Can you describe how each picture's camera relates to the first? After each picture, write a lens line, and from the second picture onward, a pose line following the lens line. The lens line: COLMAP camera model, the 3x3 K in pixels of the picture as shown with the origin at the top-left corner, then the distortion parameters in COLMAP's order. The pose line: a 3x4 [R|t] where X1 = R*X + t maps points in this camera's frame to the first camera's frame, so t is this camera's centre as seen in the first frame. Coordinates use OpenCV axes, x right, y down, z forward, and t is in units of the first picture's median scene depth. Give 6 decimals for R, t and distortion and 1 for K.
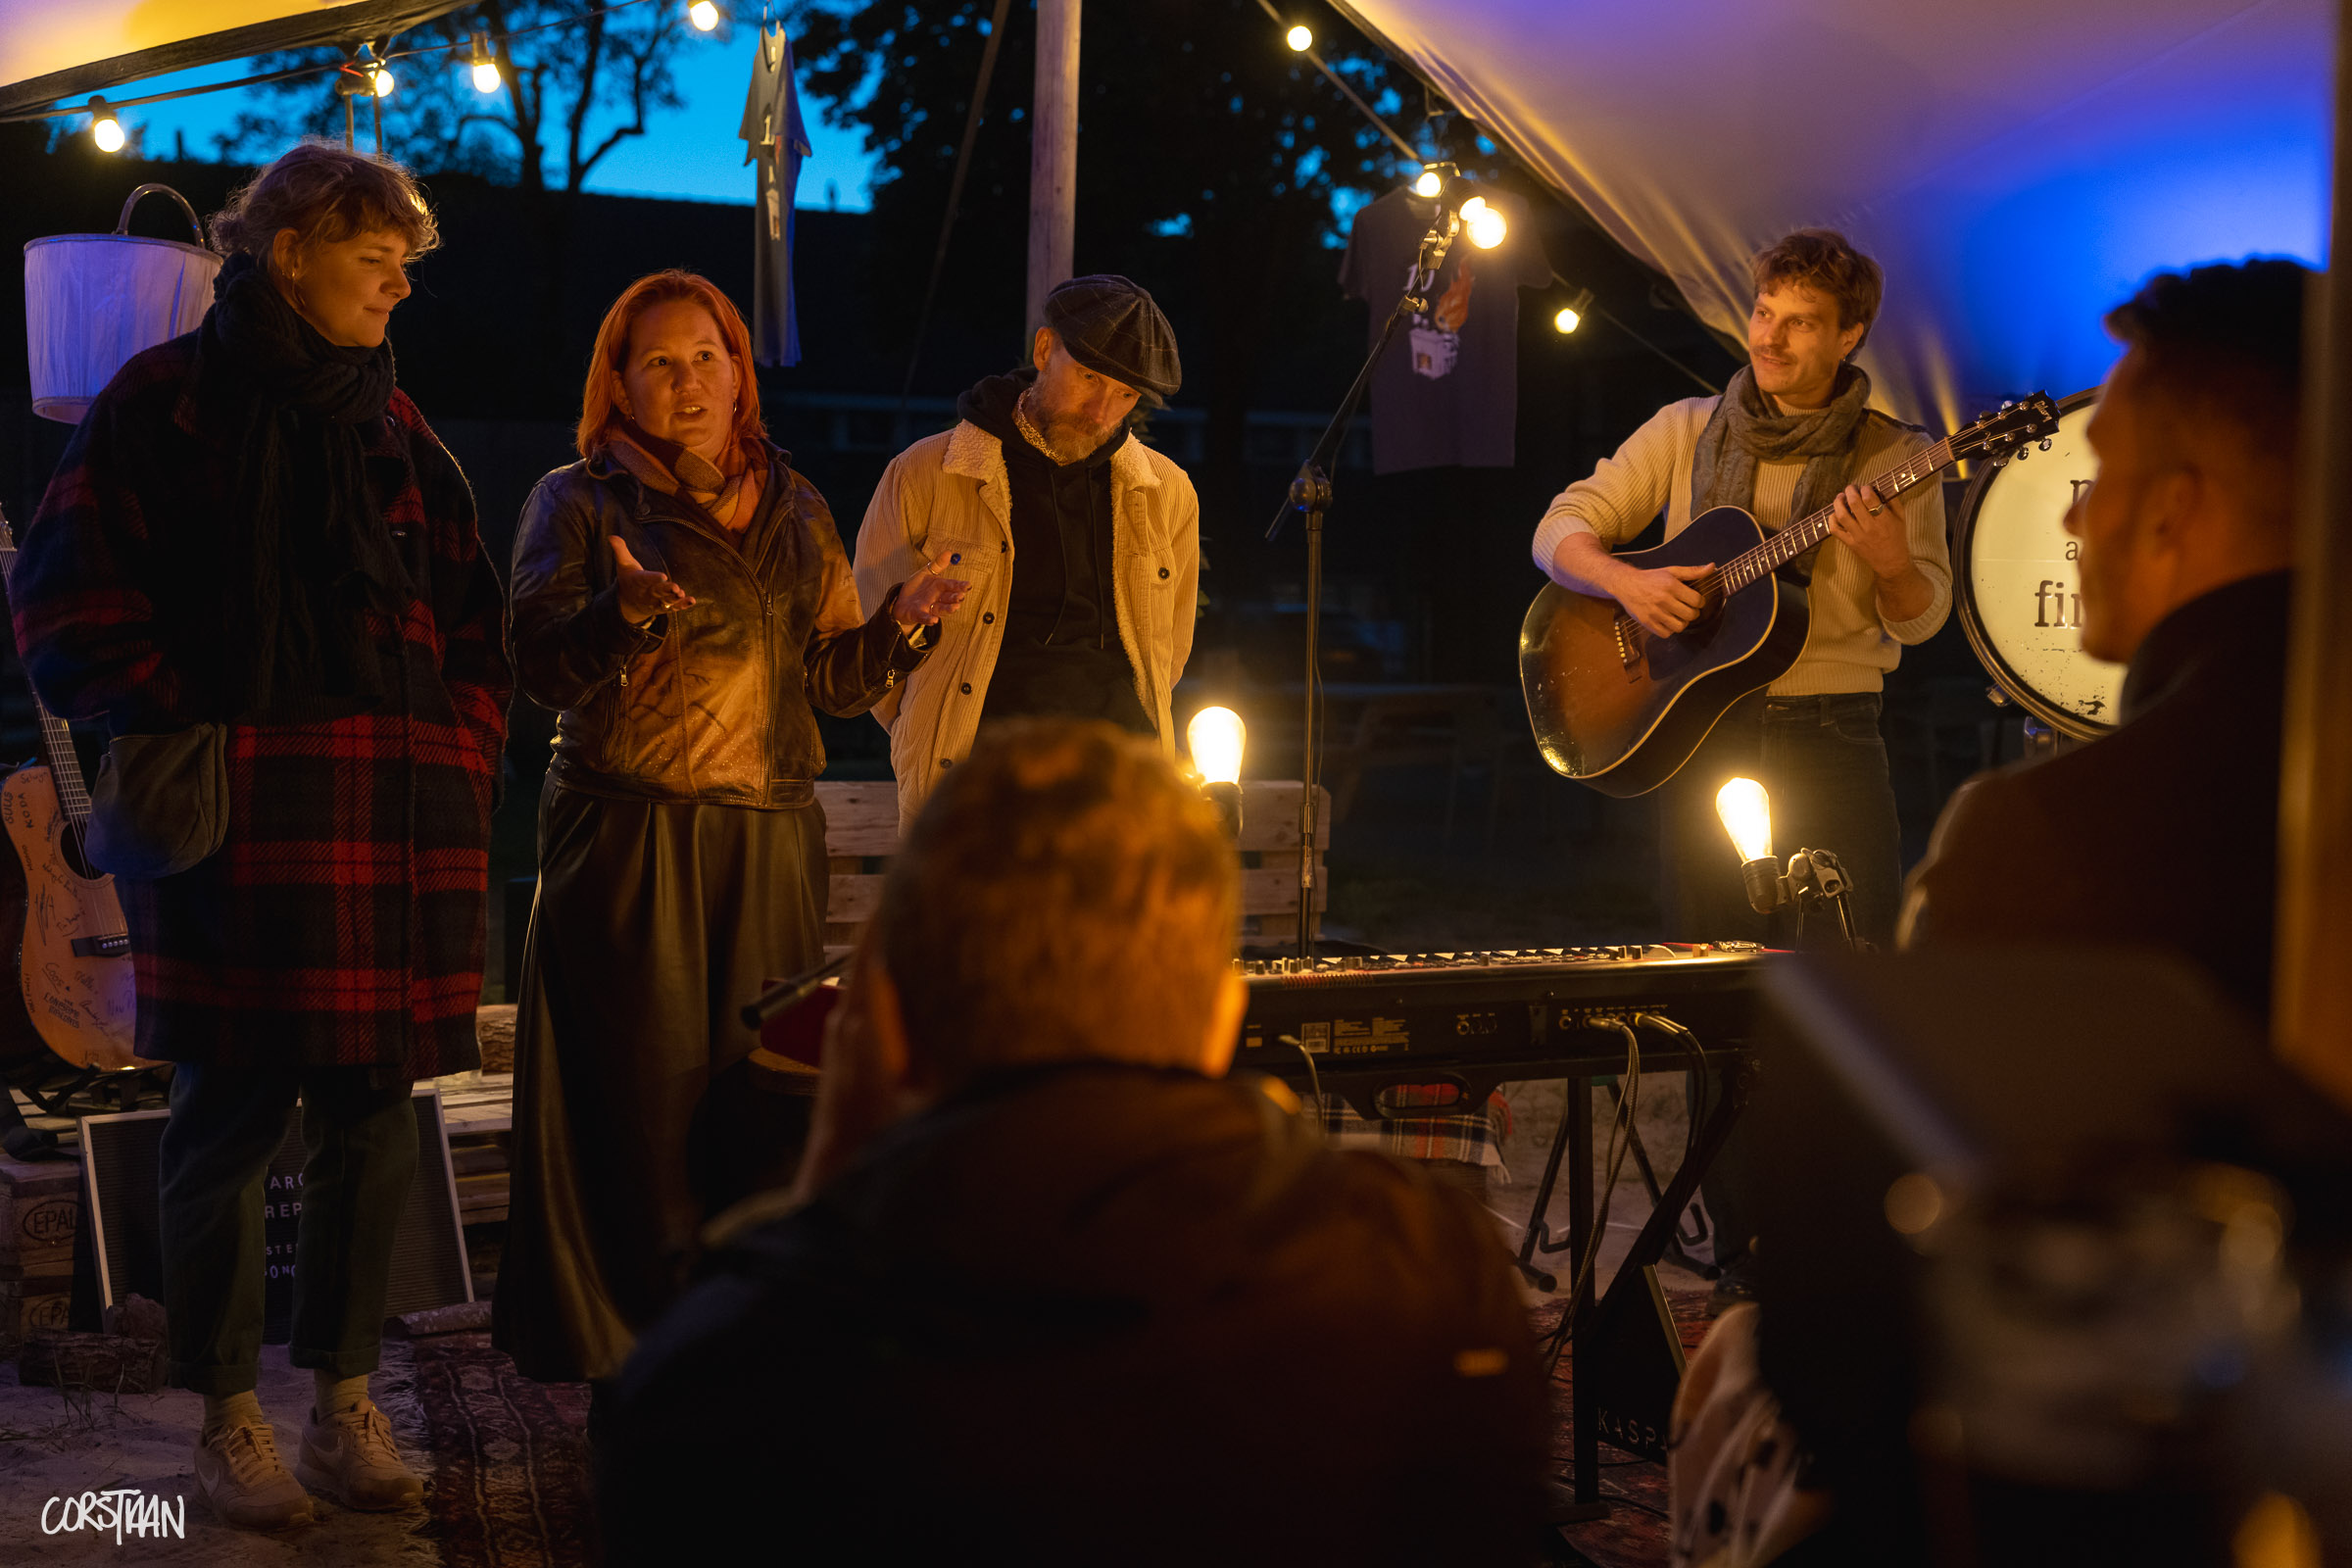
lens RADIAL K [[3162.5, 0, 1176.0], [0, 3162.5, 784.0], [0, 0, 1]] dist [0.008539, -0.002107]
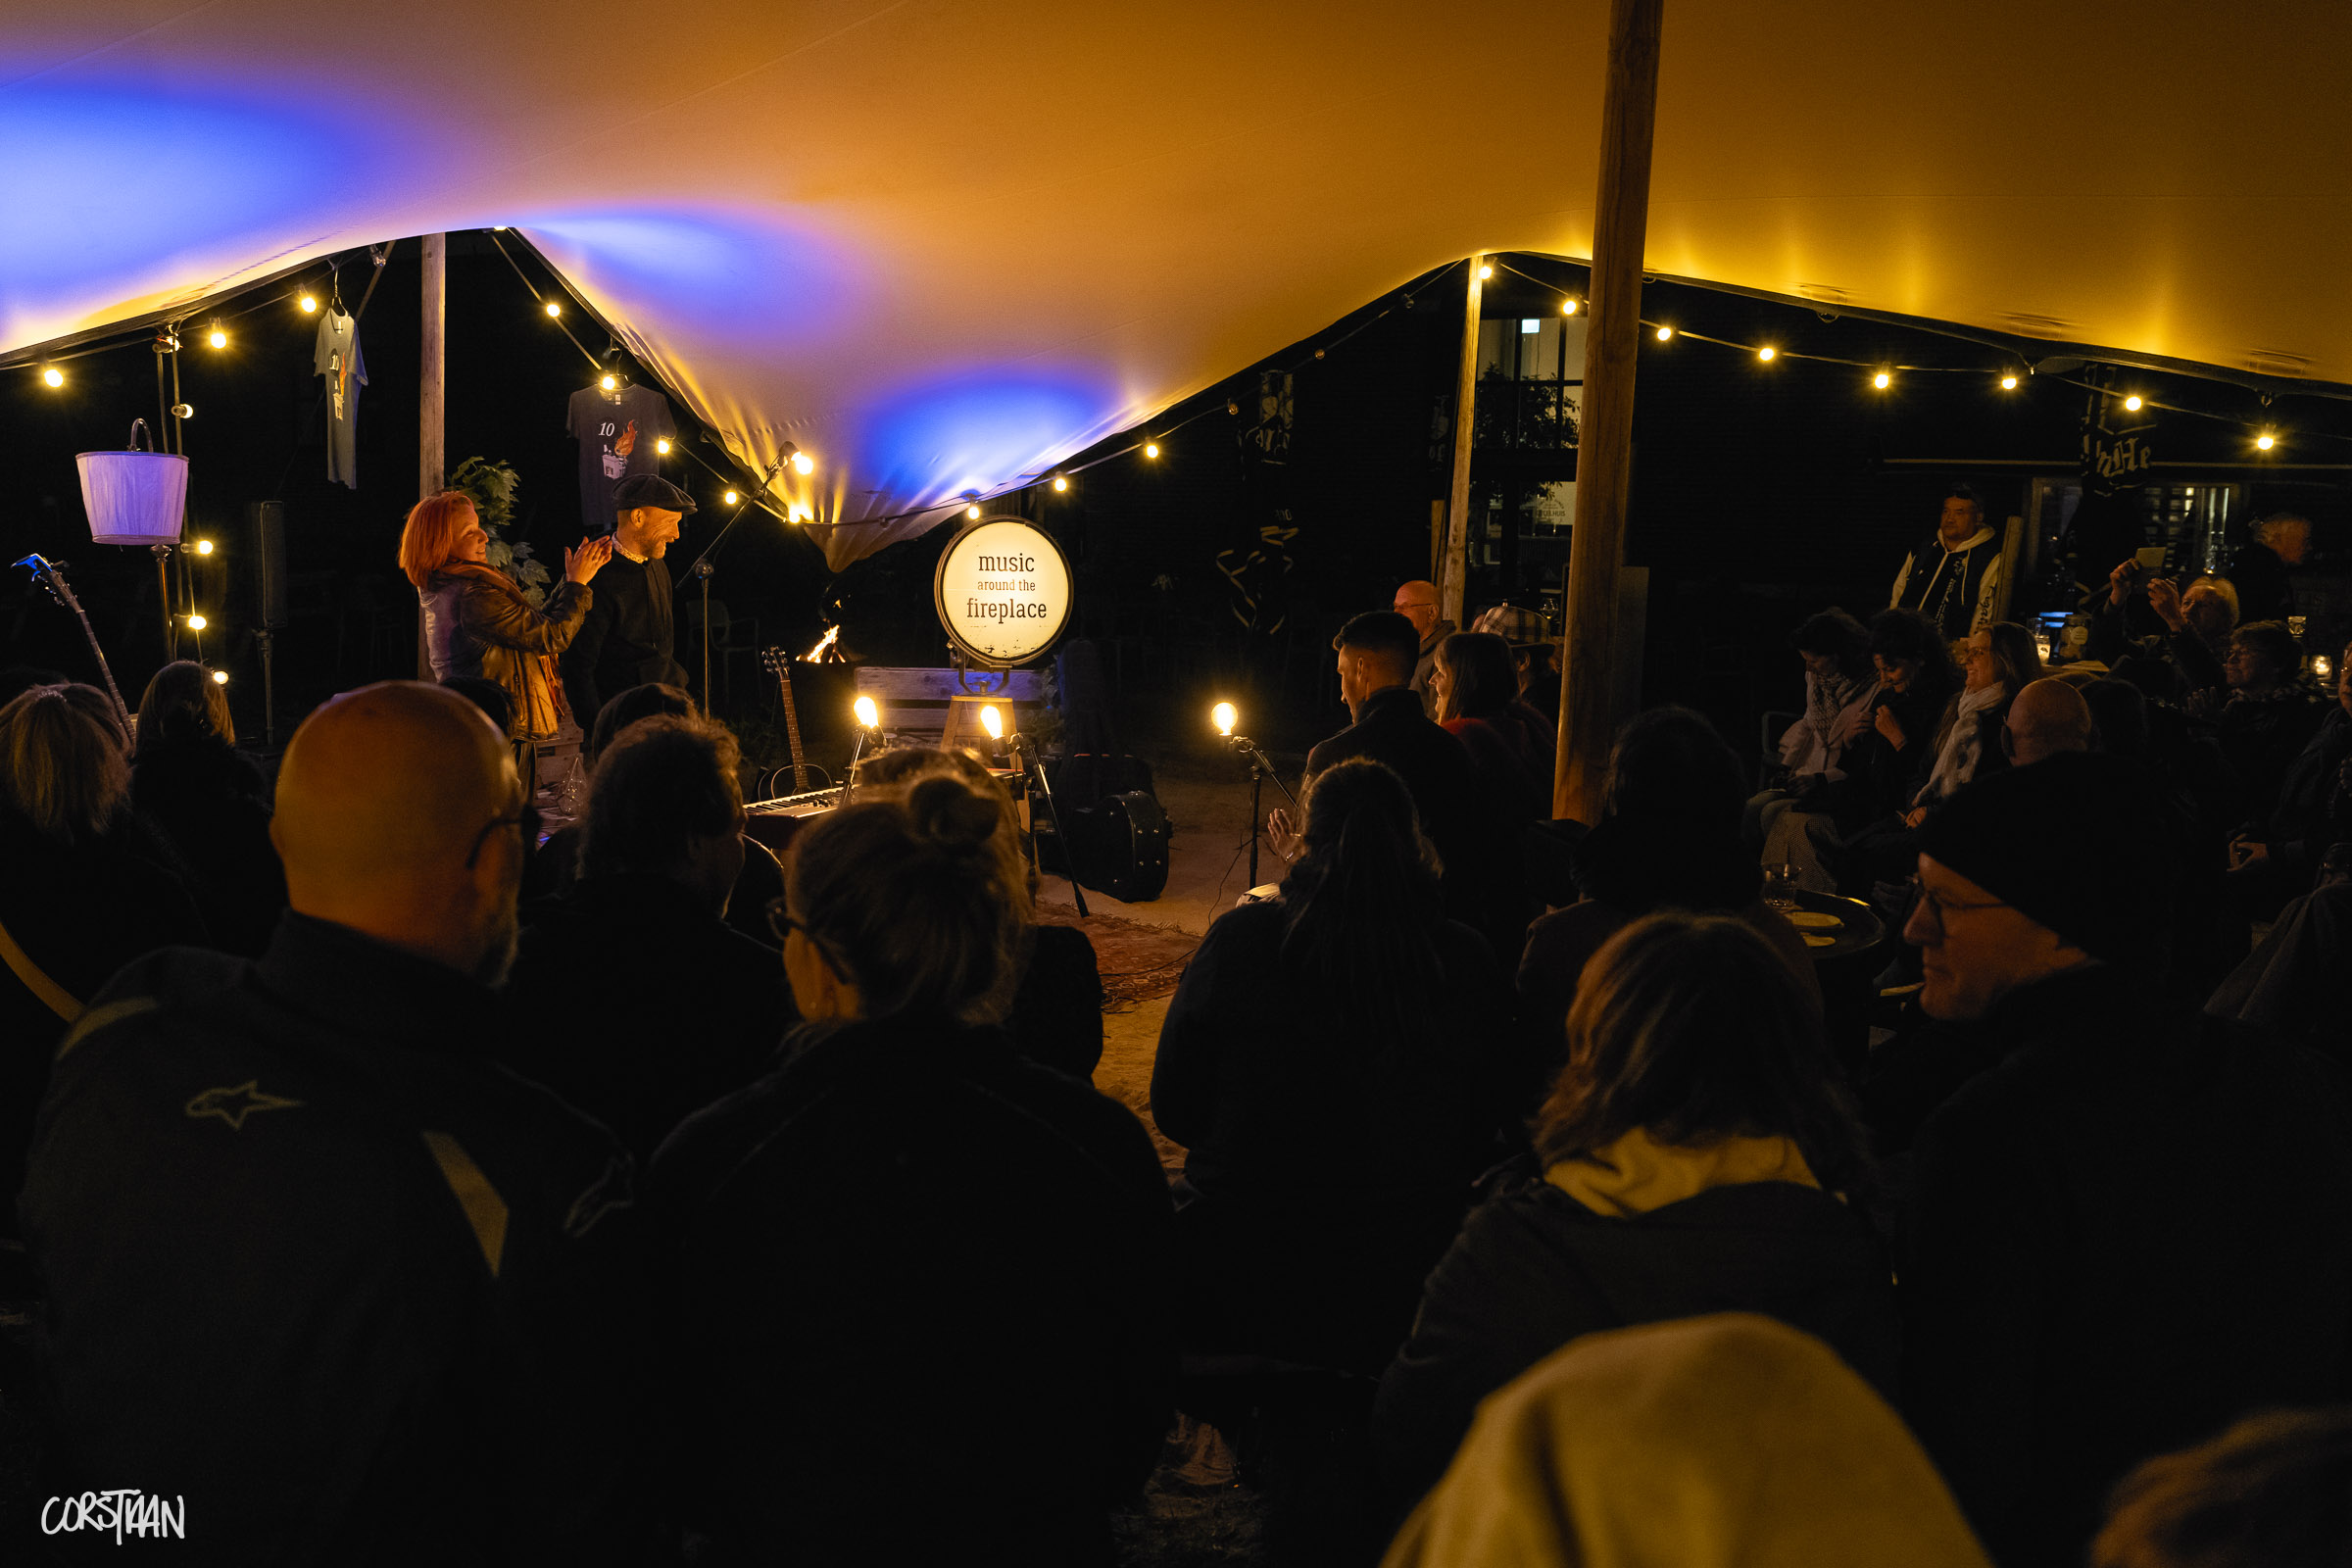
lens RADIAL K [[1983.1, 0, 1074.6], [0, 1983.1, 736.8], [0, 0, 1]] dist [-0.009081, 0.000400]
pose [[0.841942, -0.056171, 0.536637, -0.480005], [0.014967, 0.996615, 0.080835, -0.080030], [-0.539361, -0.060027, 0.839932, -0.325535]]
